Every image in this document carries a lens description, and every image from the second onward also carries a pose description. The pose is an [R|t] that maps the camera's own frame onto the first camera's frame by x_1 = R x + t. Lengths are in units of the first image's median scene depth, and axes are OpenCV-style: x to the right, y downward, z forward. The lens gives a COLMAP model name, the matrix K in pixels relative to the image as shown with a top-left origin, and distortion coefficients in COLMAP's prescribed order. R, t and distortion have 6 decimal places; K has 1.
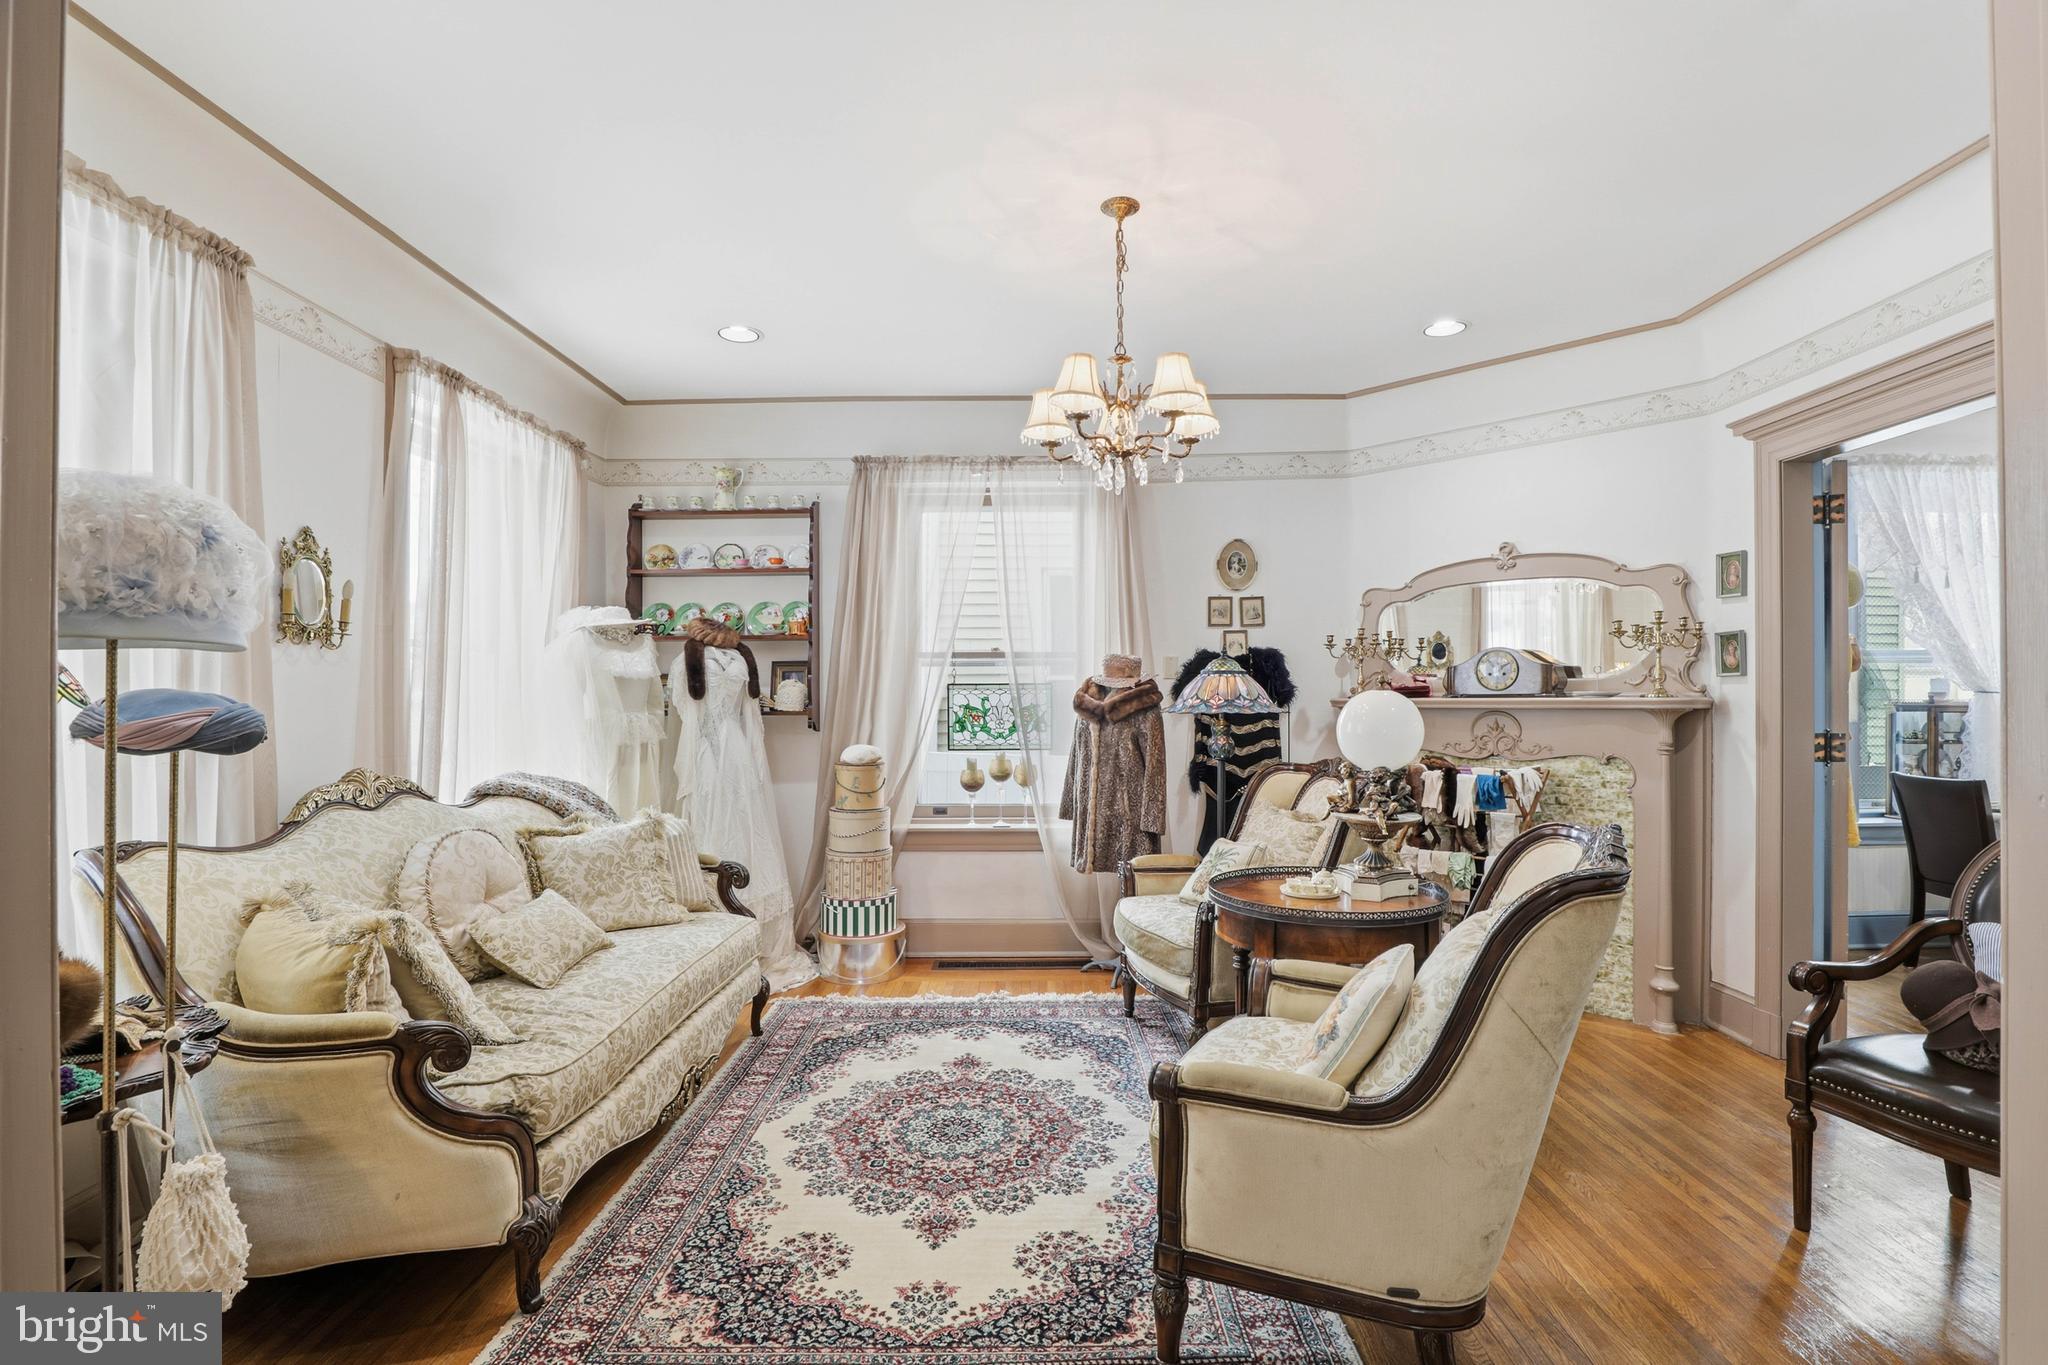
lens RADIAL K [[947.8, 0, 1024.0], [0, 947.8, 689.0], [0, 0, 1]] dist [-0.033073, 0.004517]
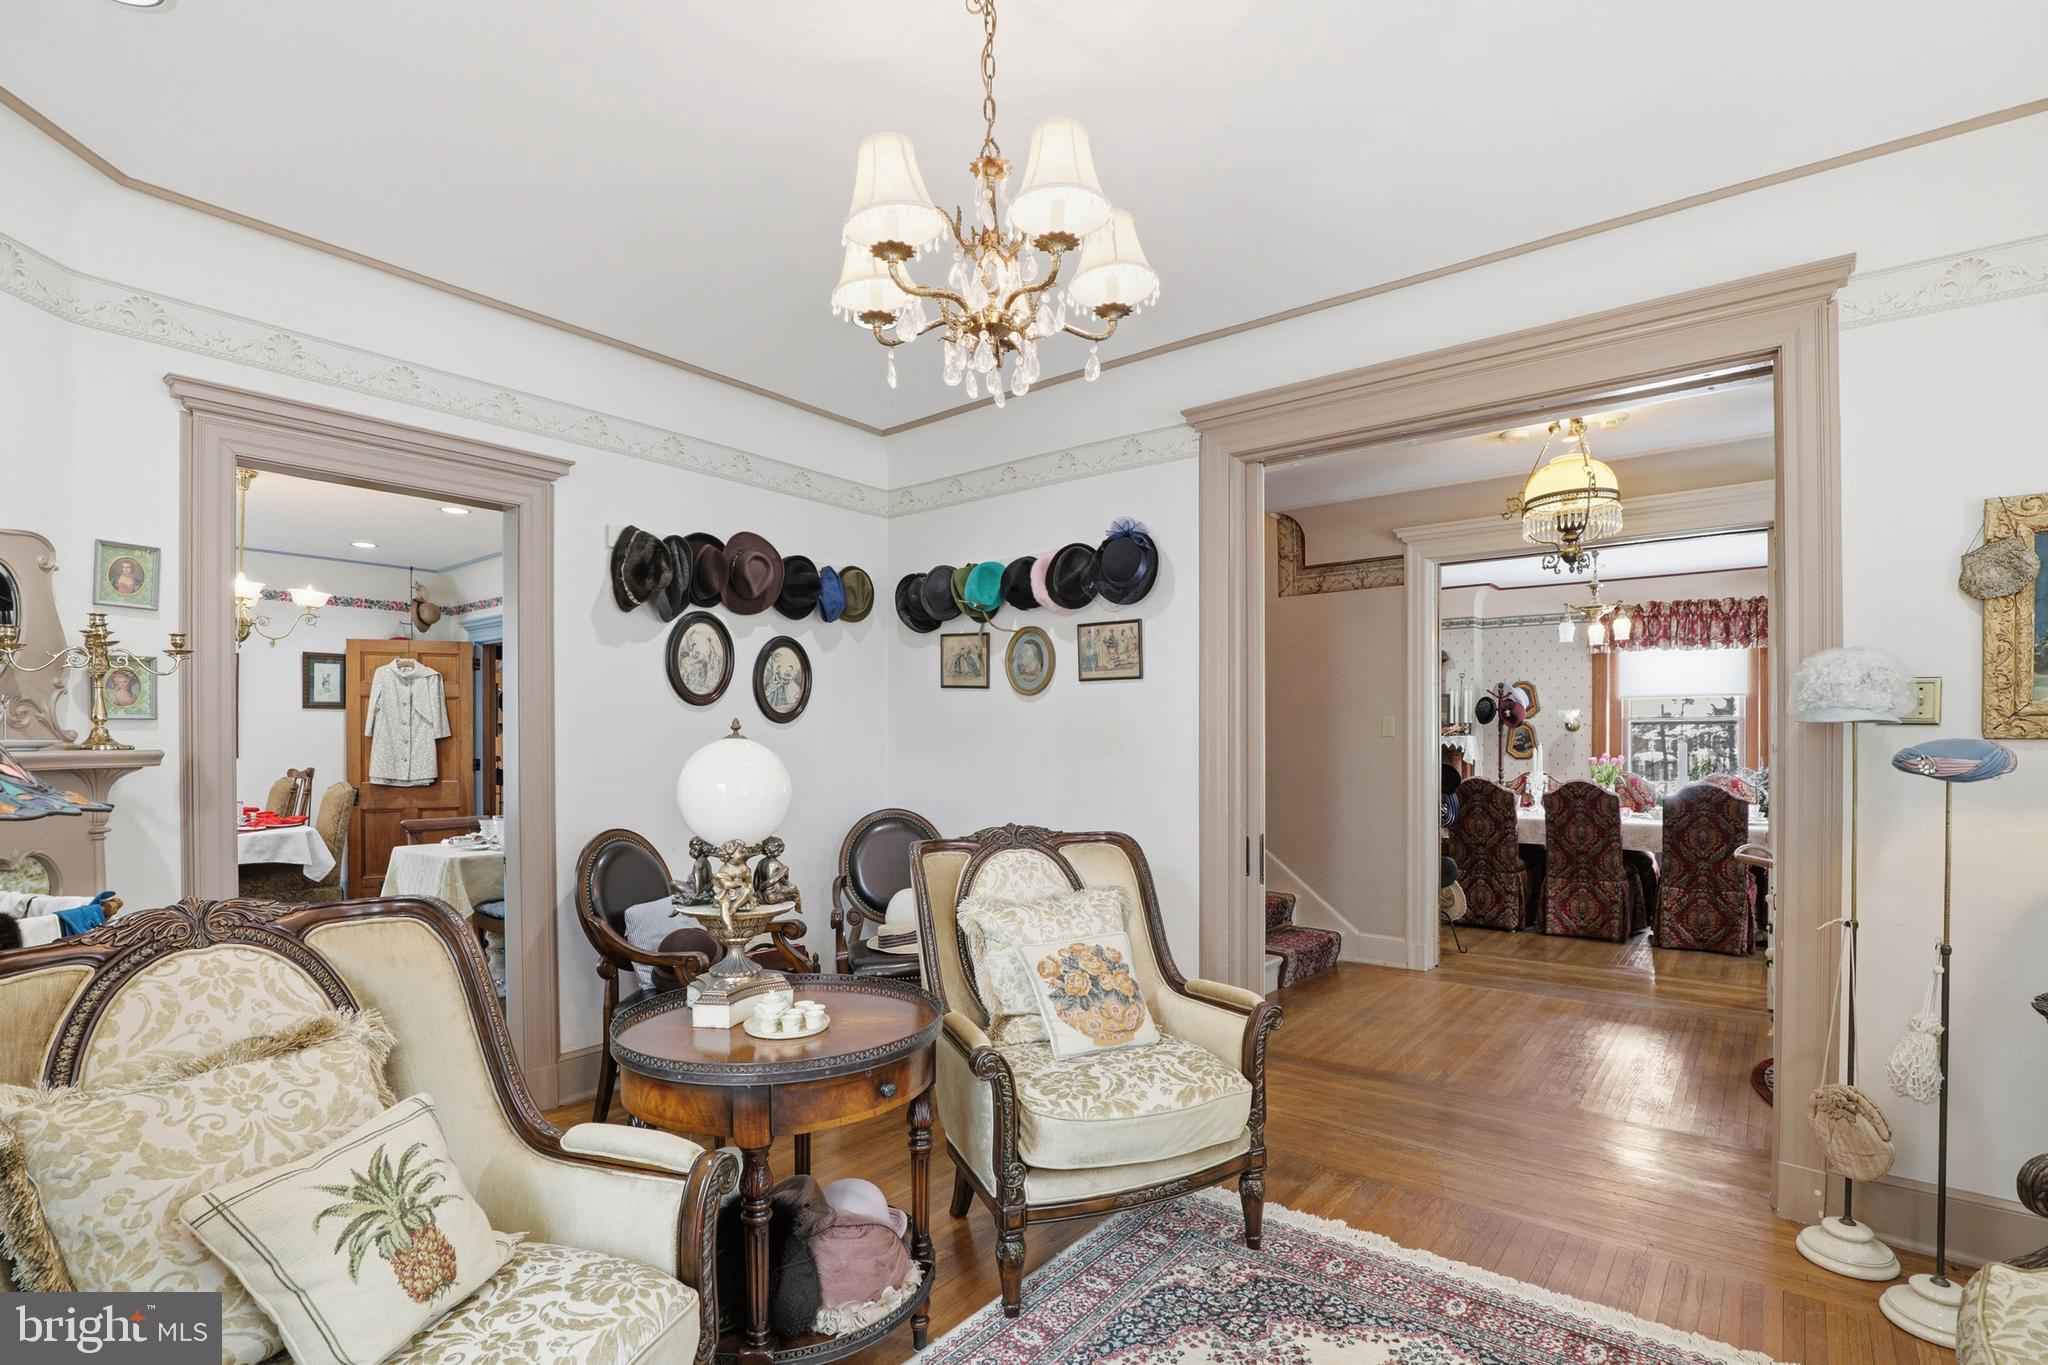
lens RADIAL K [[947.8, 0, 1024.3], [0, 947.8, 747.0], [0, 0, 1]] dist [-0.033073, 0.004517]
pose [[-0.780354, -0.005444, 0.625315, -0.388446], [0.001447, 0.999944, 0.010512, -0.008779], [-0.625337, 0.009108, -0.780302, 2.015300]]
